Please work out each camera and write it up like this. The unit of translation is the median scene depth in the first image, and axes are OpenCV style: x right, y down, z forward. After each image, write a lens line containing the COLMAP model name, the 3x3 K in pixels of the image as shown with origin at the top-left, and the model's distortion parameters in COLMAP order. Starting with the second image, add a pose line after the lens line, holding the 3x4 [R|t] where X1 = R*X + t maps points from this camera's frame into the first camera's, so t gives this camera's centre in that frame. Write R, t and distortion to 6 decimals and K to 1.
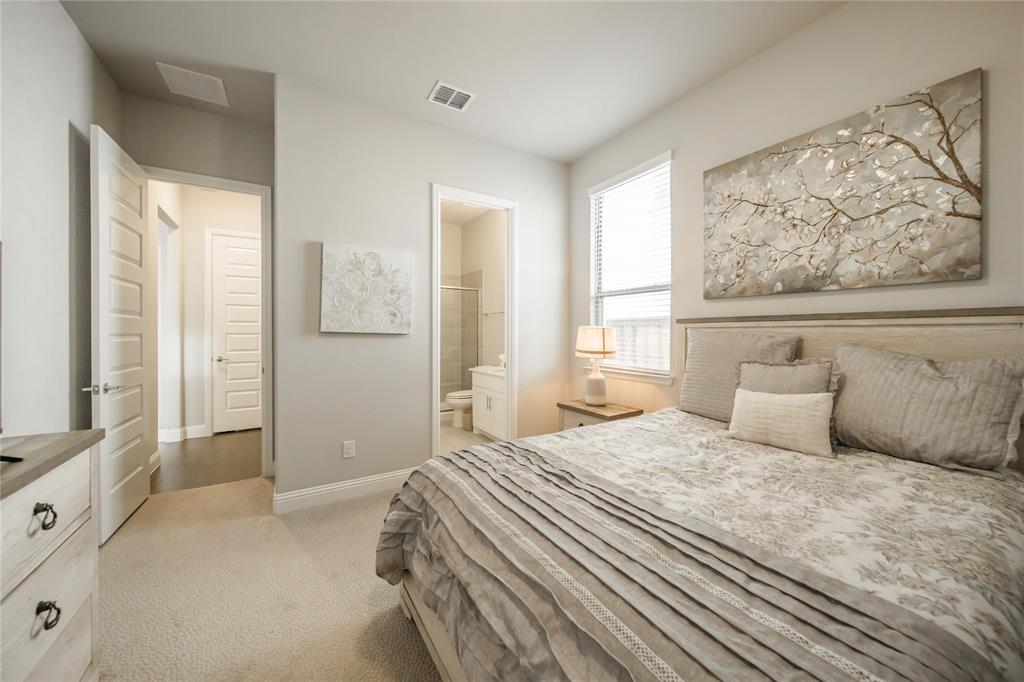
lens RADIAL K [[362.7, 0, 510.7], [0, 362.7, 340.9], [0, 0, 1]] dist [-0.005488, -0.000218]
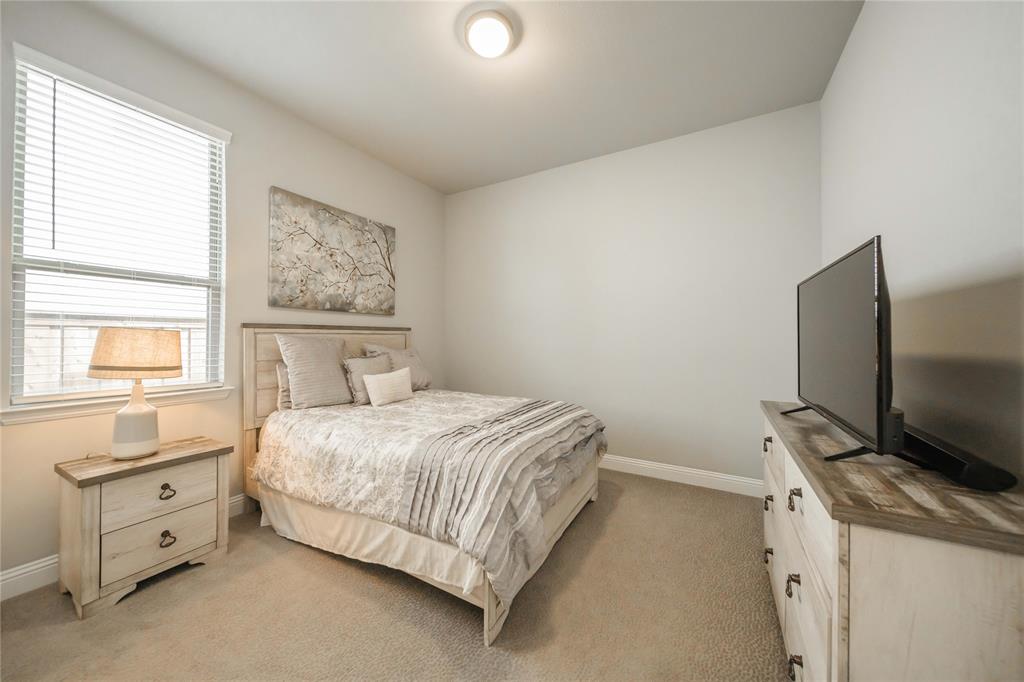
lens RADIAL K [[362.7, 0, 511.6], [0, 362.7, 334.2], [0, 0, 1]] dist [-0.005488, -0.000218]
pose [[-0.481512, 0.006344, 0.876417, -0.864226], [0.017976, 0.999835, 0.002639, -0.027708], [-0.876255, 0.017026, -0.481546, 1.068488]]
